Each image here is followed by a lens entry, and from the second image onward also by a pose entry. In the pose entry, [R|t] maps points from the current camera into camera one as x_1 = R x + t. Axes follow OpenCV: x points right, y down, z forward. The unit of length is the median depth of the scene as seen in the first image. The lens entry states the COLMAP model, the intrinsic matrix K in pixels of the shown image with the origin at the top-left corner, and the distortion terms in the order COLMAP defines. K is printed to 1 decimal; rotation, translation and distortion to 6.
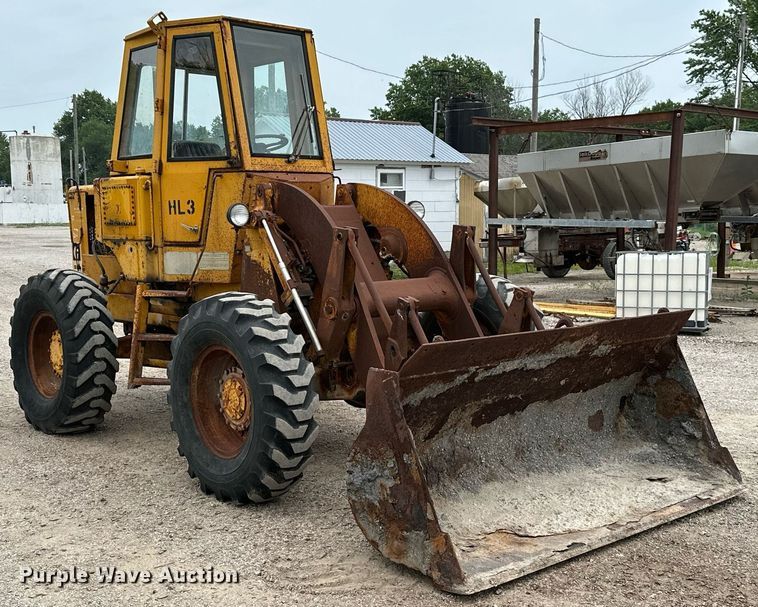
lens RADIAL K [[984.1, 0, 385.3], [0, 984.1, 304.7], [0, 0, 1]] dist [0.077735, 0.000000]
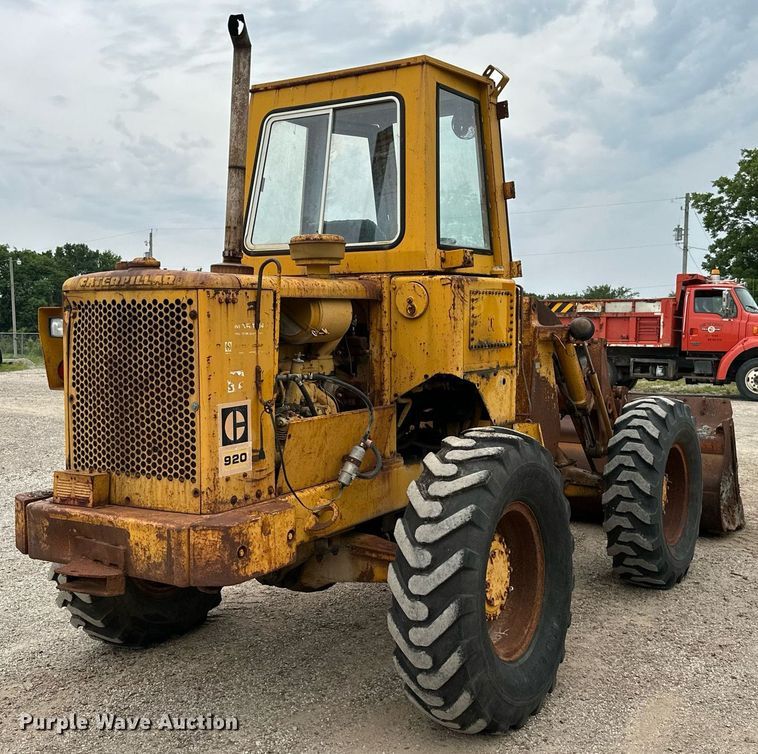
lens RADIAL K [[930.1, 0, 386.4], [0, 930.1, 346.2], [0, 0, 1]] dist [0.049099, 0.000000]
pose [[-0.263138, -0.022058, 0.964506, -0.860548], [0.096504, 0.994123, 0.049064, -0.119516], [-0.959920, 0.105989, -0.259462, 1.230004]]
